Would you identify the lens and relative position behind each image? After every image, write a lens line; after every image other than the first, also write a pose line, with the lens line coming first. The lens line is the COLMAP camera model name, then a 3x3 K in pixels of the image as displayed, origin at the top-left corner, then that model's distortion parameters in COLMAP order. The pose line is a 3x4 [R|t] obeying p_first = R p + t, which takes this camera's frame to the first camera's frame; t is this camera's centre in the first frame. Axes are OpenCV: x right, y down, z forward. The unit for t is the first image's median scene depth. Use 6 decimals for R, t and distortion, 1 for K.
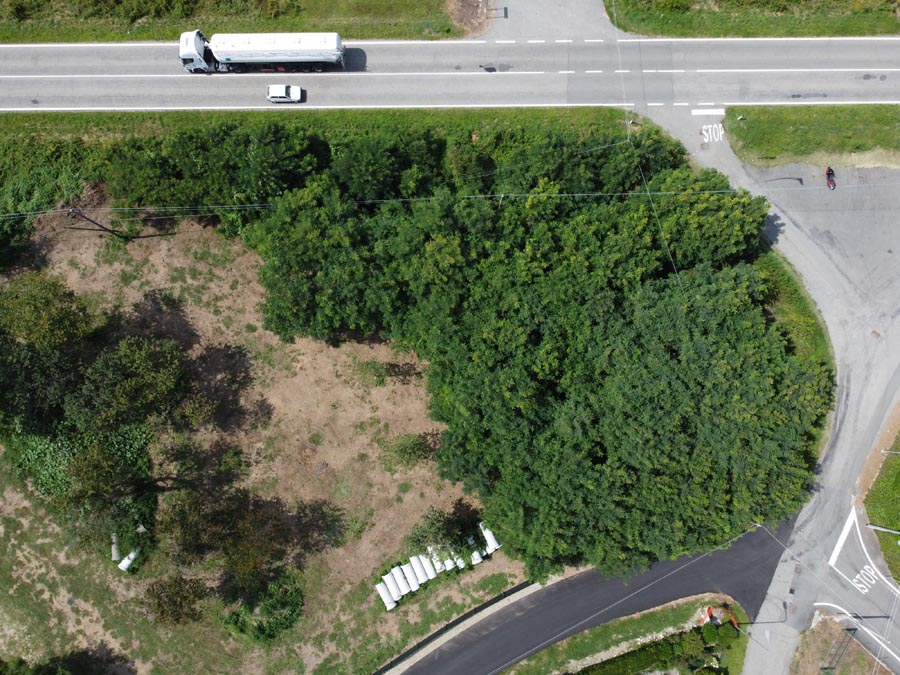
lens RADIAL K [[682.7, 0, 450.0], [0, 682.7, 337.5], [0, 0, 1]] dist [0.000113, -0.005222]
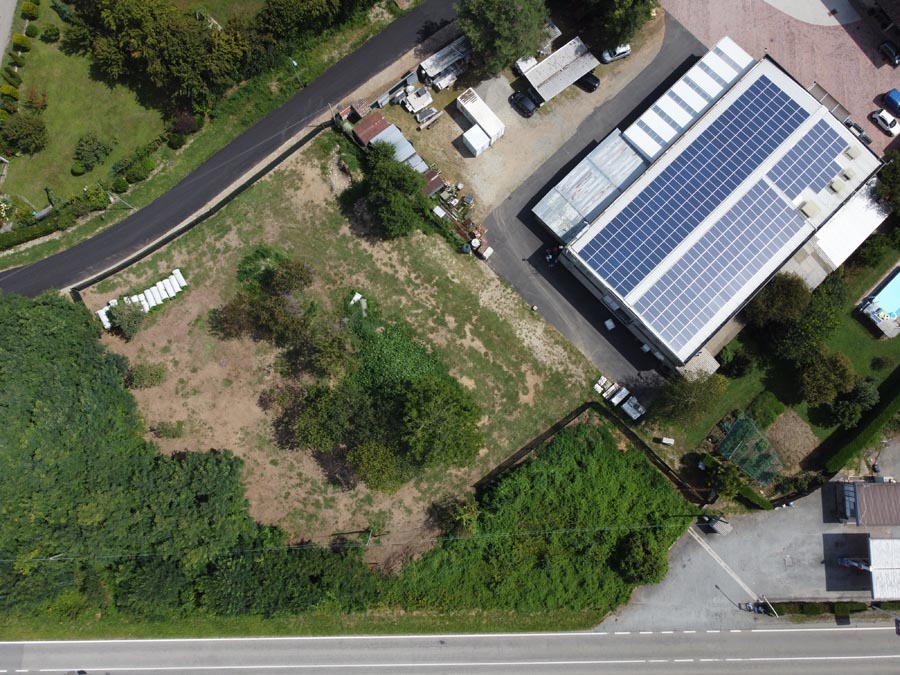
lens RADIAL K [[682.7, 0, 450.0], [0, 682.7, 337.5], [0, 0, 1]] dist [0.000113, -0.005222]
pose [[-0.999941, 0.010632, 0.002047, -0.671563], [-0.009840, -0.971224, 0.237963, -0.102112], [0.004518, 0.237929, 0.971272, -0.396055]]
